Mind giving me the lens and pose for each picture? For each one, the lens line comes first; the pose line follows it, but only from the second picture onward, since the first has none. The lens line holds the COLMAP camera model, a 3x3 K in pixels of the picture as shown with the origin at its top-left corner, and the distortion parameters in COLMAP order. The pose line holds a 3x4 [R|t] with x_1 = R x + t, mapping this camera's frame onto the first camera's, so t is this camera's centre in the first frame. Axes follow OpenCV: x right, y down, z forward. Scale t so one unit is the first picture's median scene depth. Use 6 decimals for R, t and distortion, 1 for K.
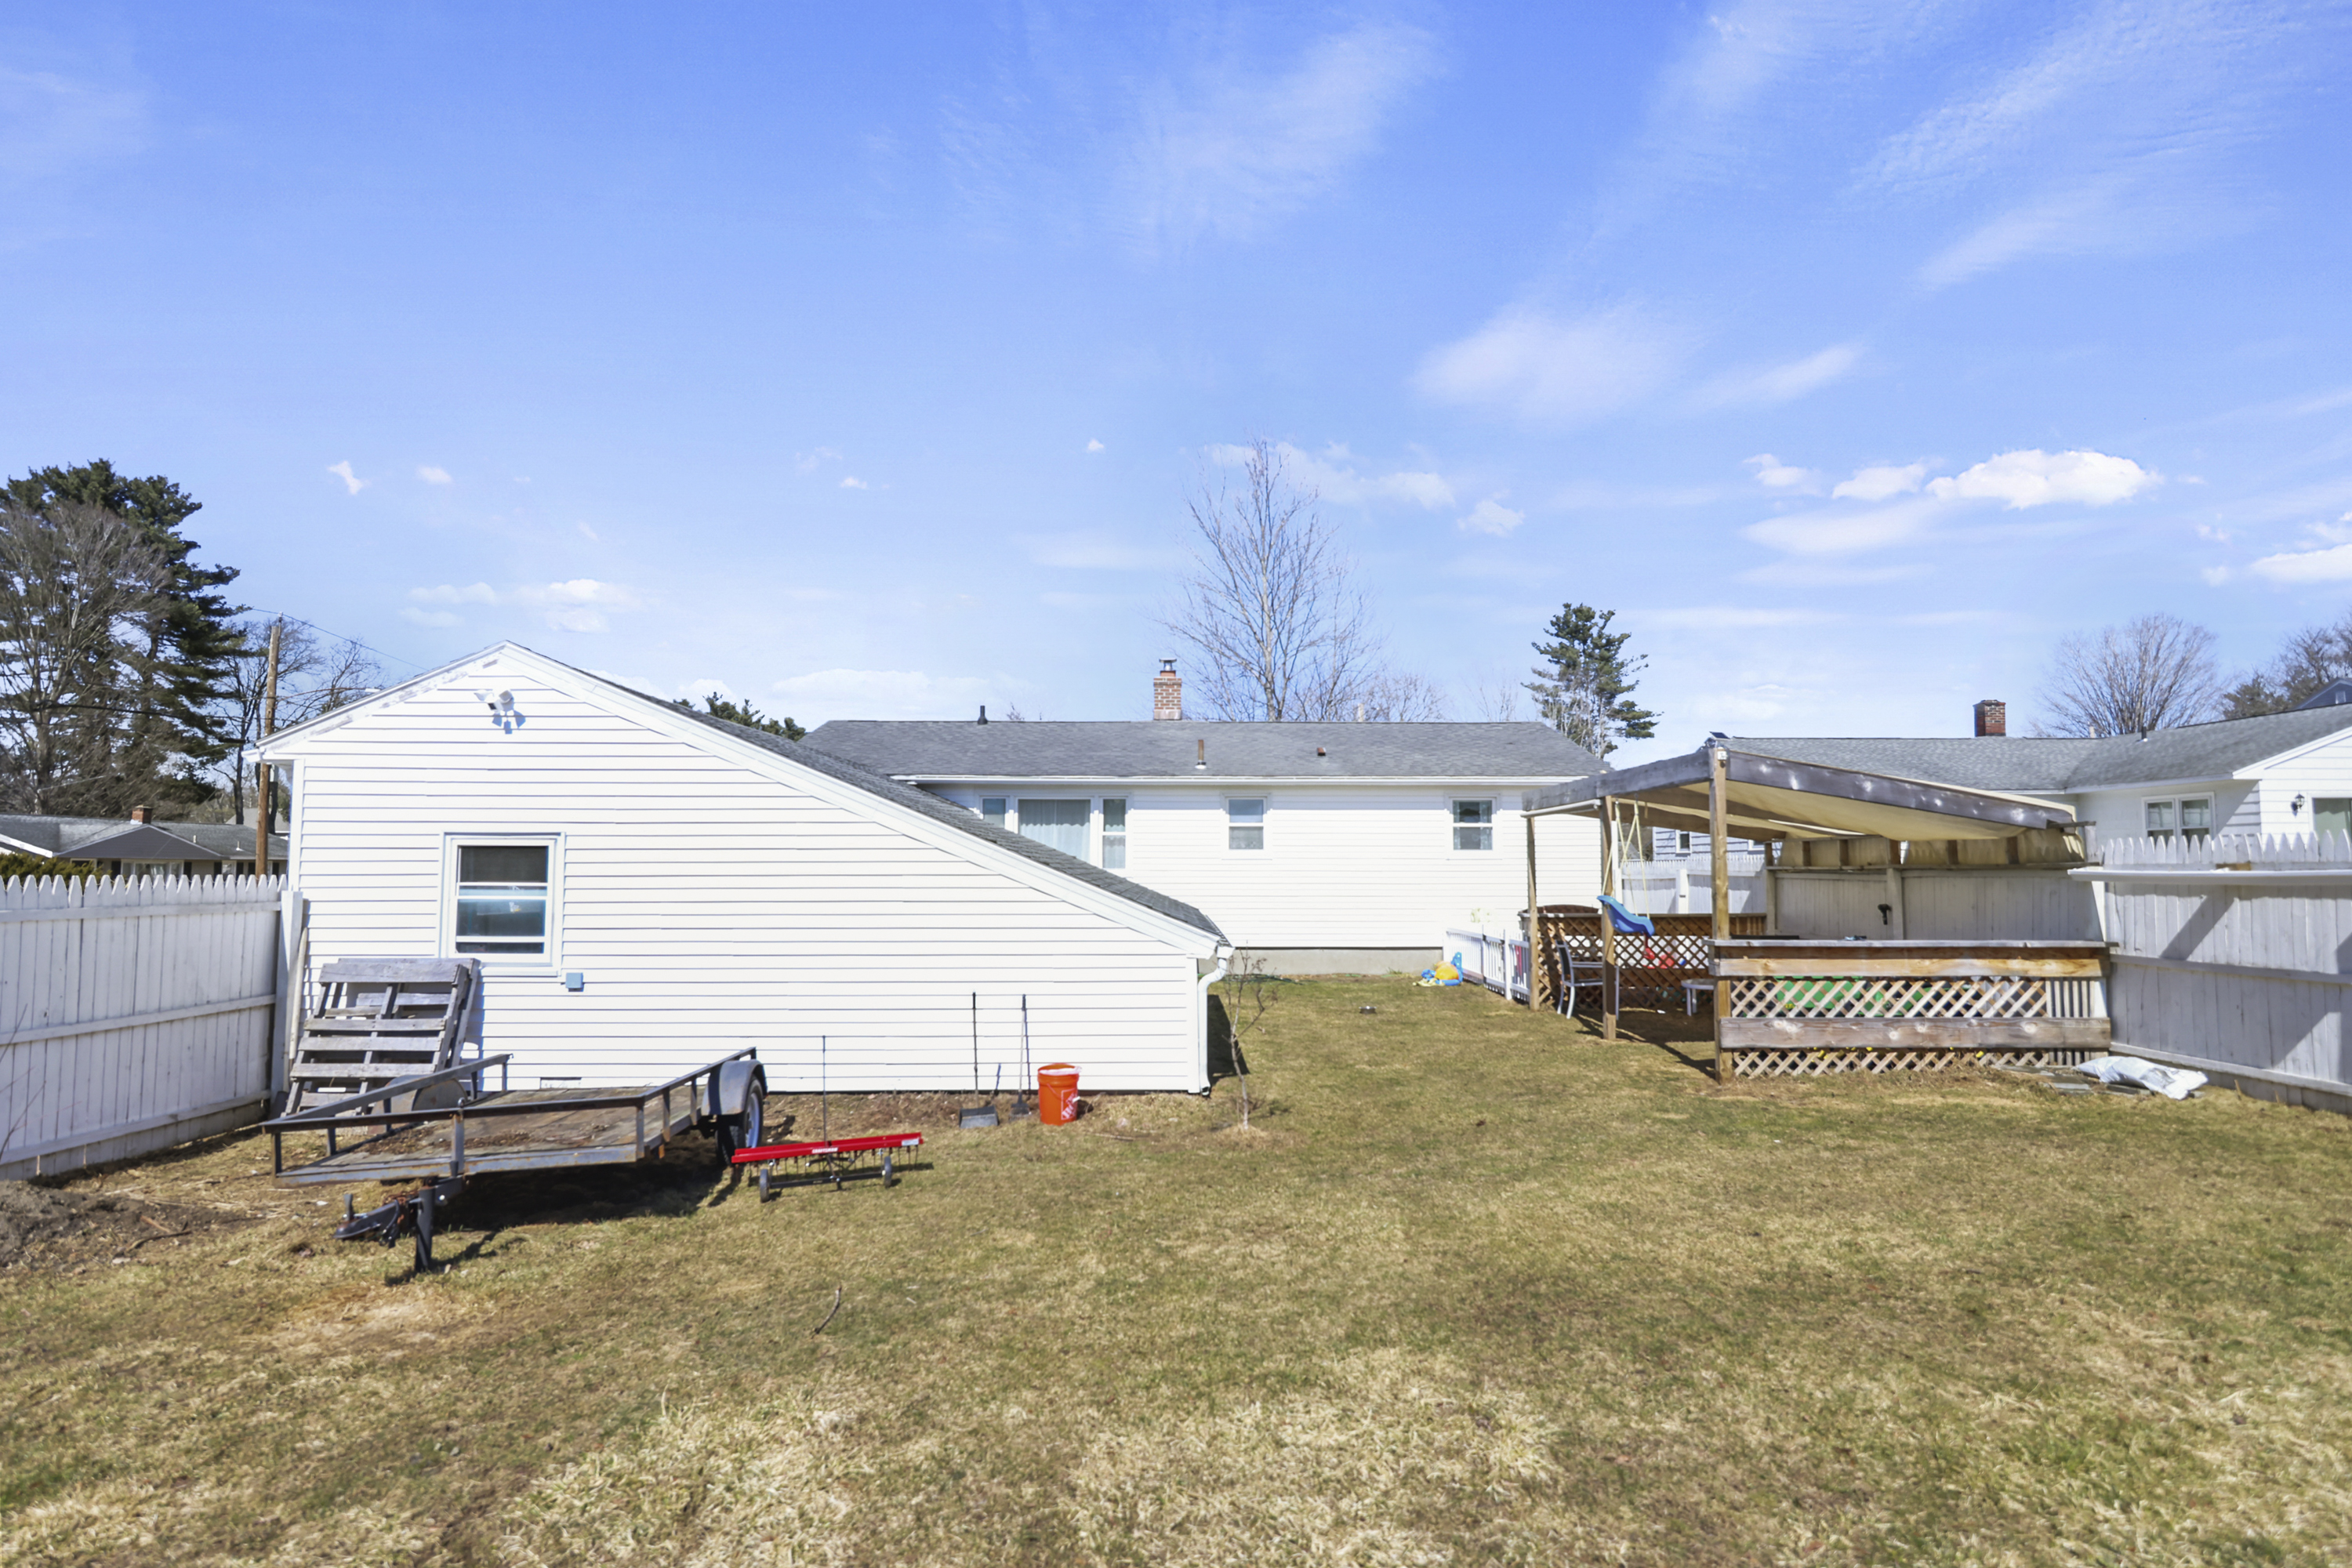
lens RADIAL K [[1147.9, 0, 1177.7], [0, 1147.9, 809.6], [0, 0, 1]] dist [0.002650, 0.000017]
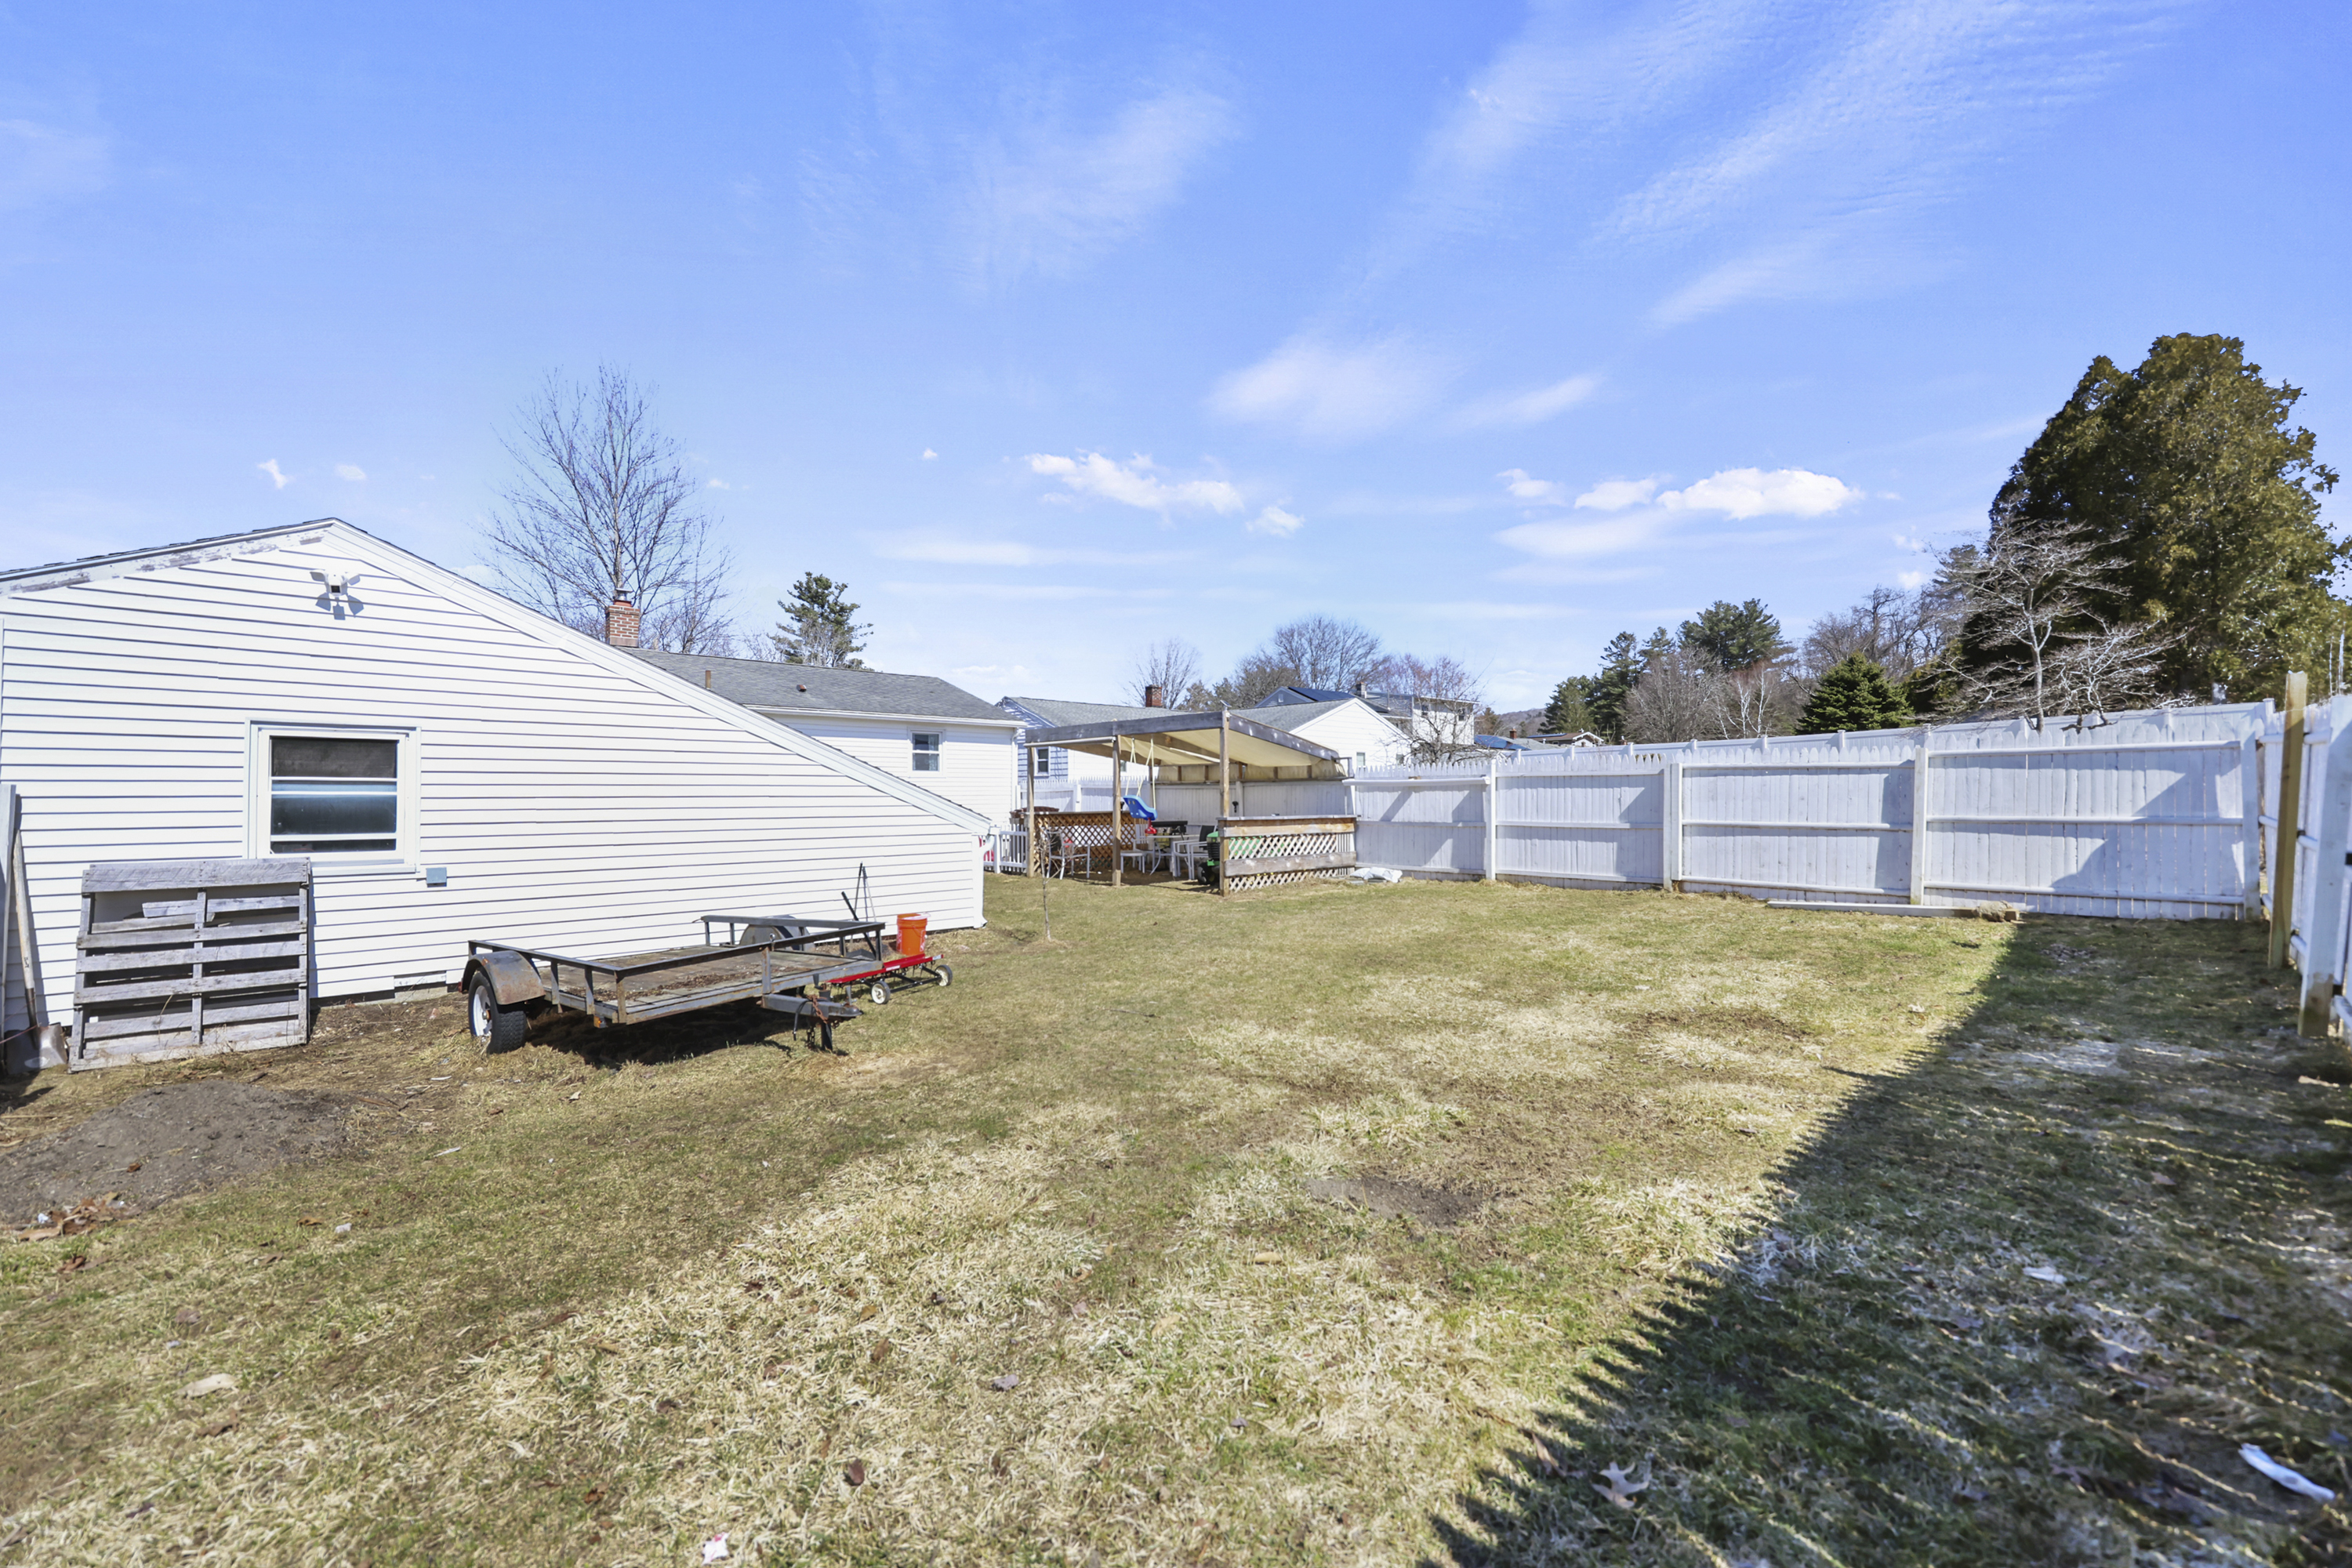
lens RADIAL K [[958.0, 0, 1181.2], [0, 958.0, 785.5], [0, 0, 1]] dist [0.000569, 0.000221]
pose [[0.729073, 0.005882, 0.684410, -0.610351], [-0.033794, 0.999053, 0.027413, 0.024713], [-0.683601, -0.043115, 0.728581, -0.048404]]
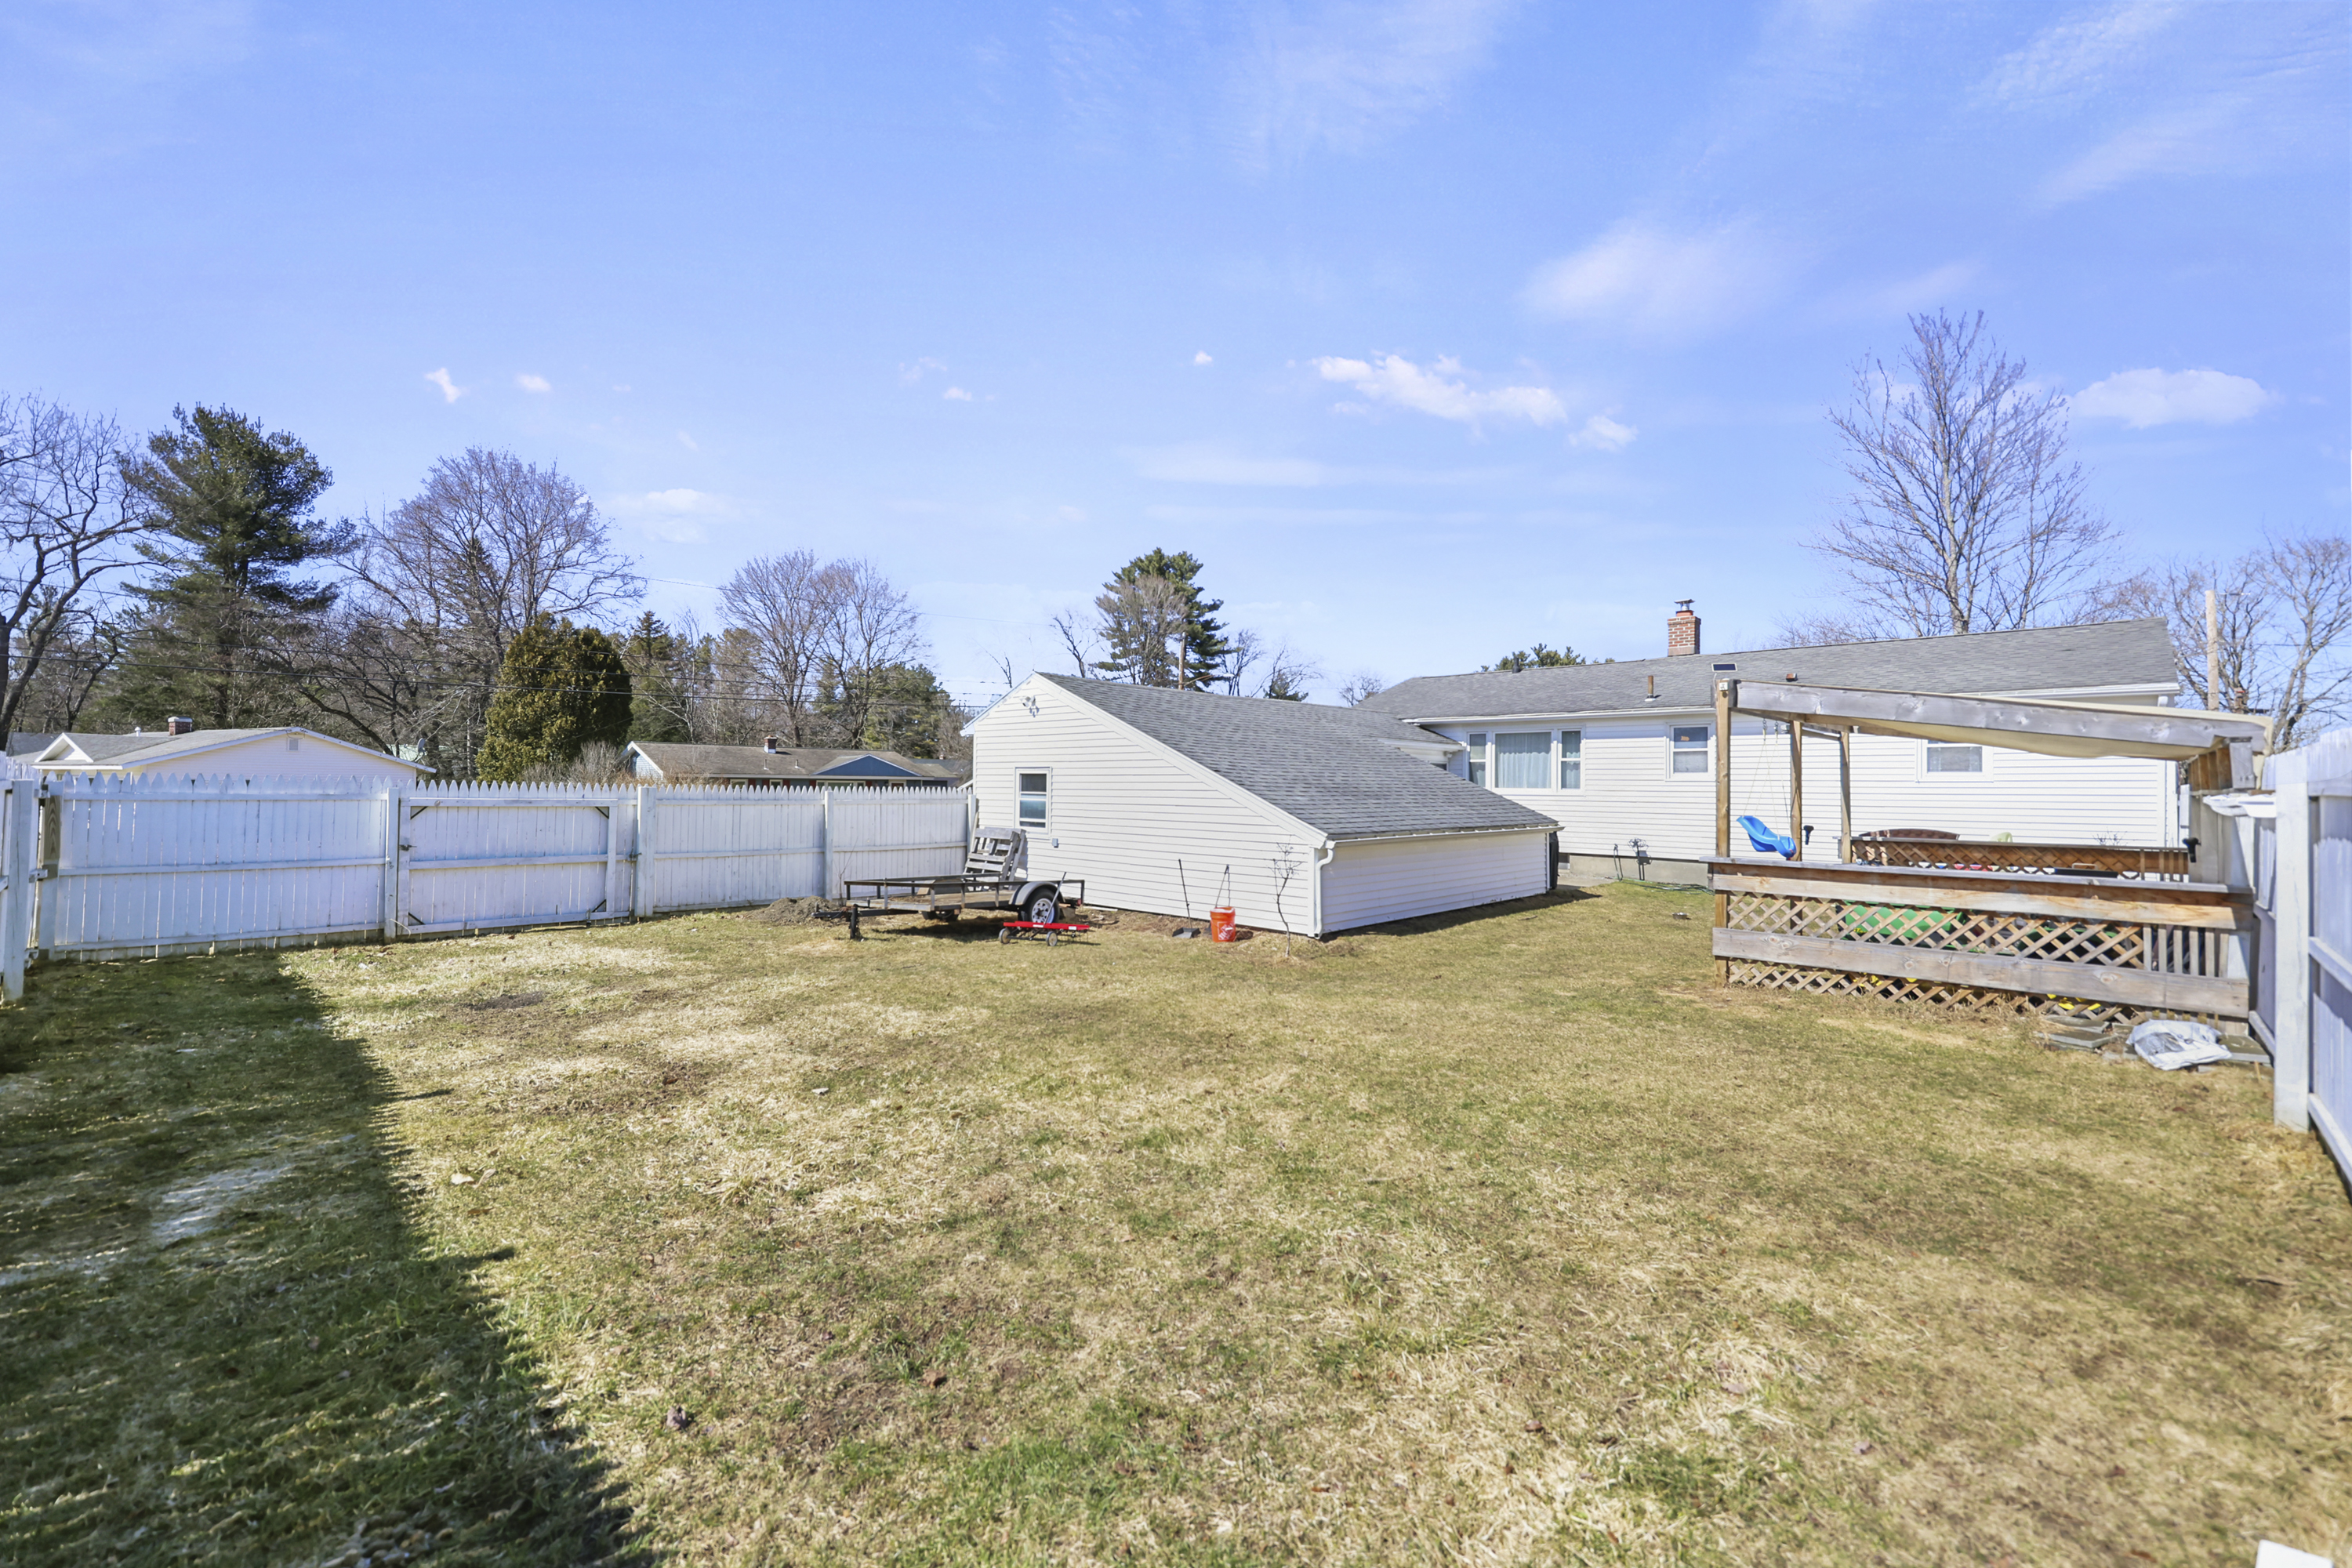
lens RADIAL K [[945.5, 0, 1176.5], [0, 945.5, 779.9], [0, 0, 1]] dist [0.000279, -0.000191]
pose [[0.708219, 0.001936, -0.705990, 0.742565], [0.028800, 0.999085, 0.031631, -0.002205], [0.705405, -0.042734, 0.707515, 0.010073]]
